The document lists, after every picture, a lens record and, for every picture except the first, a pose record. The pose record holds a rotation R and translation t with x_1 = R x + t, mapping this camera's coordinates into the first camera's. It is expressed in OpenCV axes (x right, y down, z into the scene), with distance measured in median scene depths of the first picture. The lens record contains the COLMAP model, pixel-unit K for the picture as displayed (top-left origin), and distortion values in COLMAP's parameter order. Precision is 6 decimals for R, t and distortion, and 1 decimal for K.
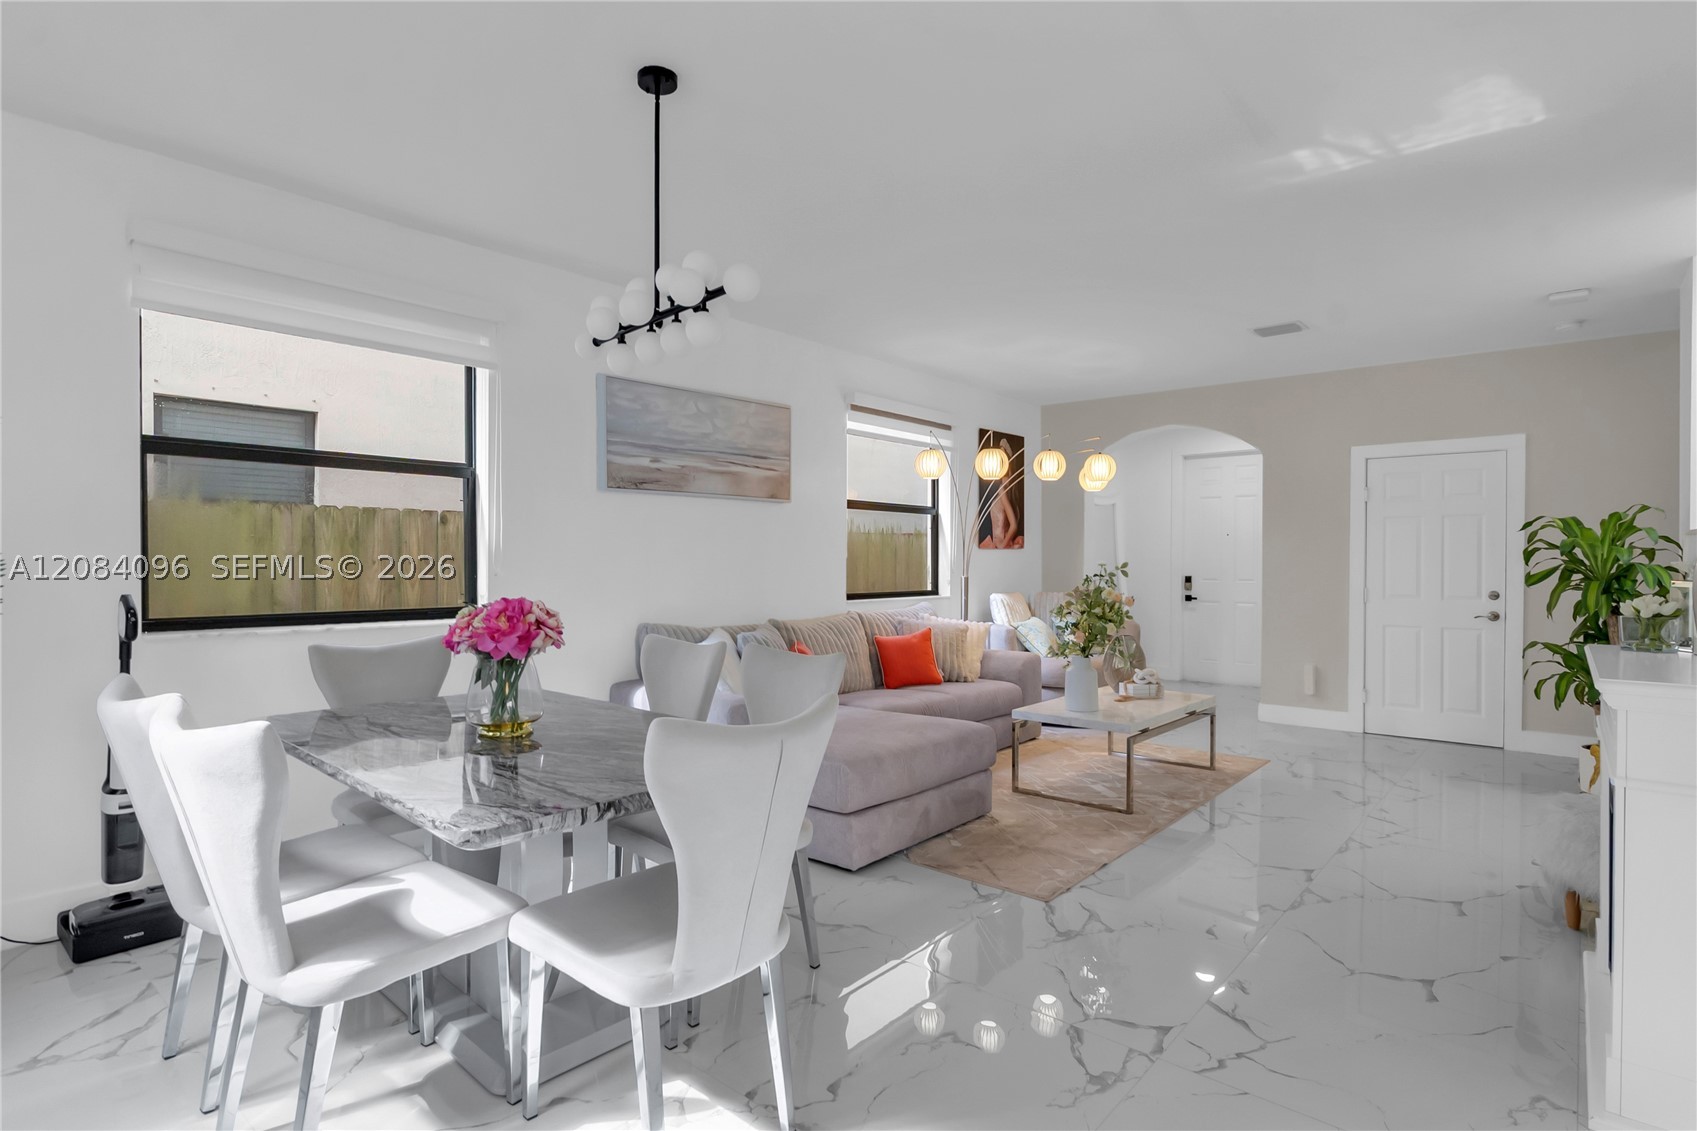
lens RADIAL K [[844.7, 0, 844.2], [0, 844.7, 569.7], [0, 0, 1]] dist [-0.004921, -0.000923]
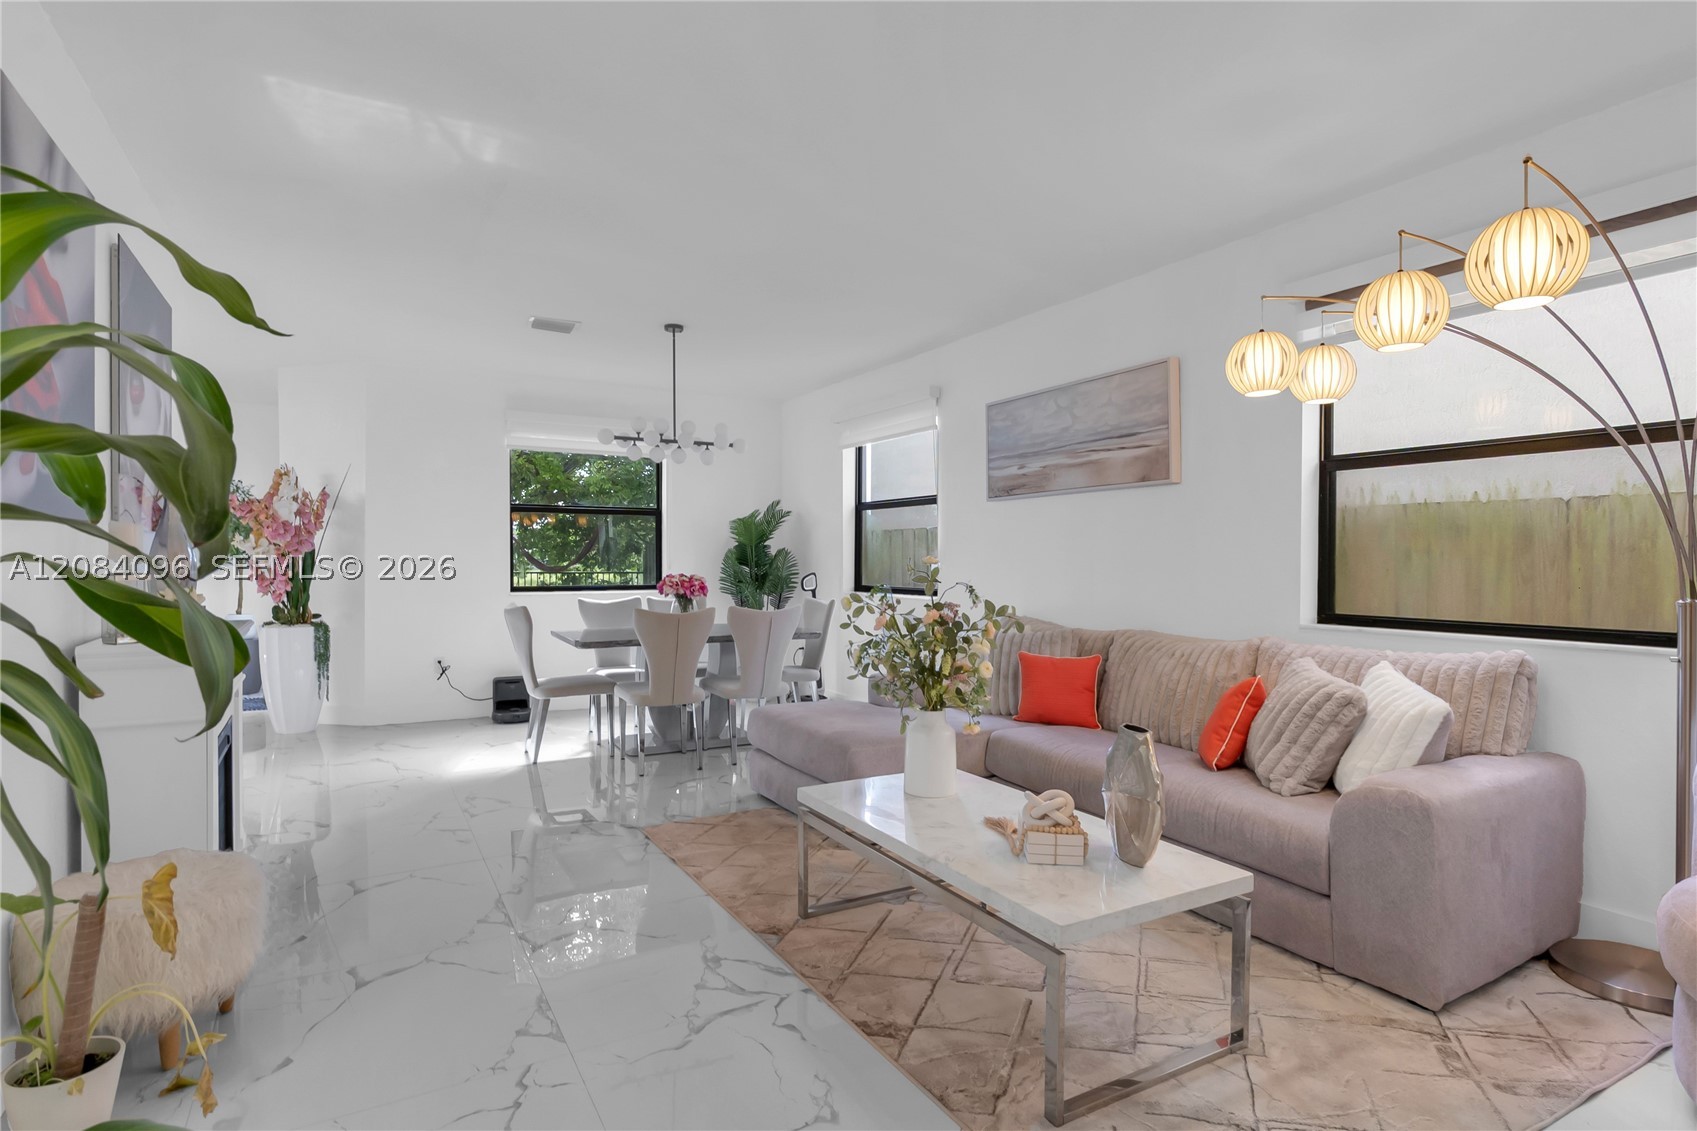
lens RADIAL K [[844.7, 0, 838.8], [0, 844.7, 569.9], [0, 0, 1]] dist [-0.004921, -0.000923]
pose [[-0.319844, 0.013793, -0.947370, 0.897499], [-0.006542, 0.999838, 0.016766, -0.012130], [0.947448, 0.011560, -0.319702, 1.128597]]
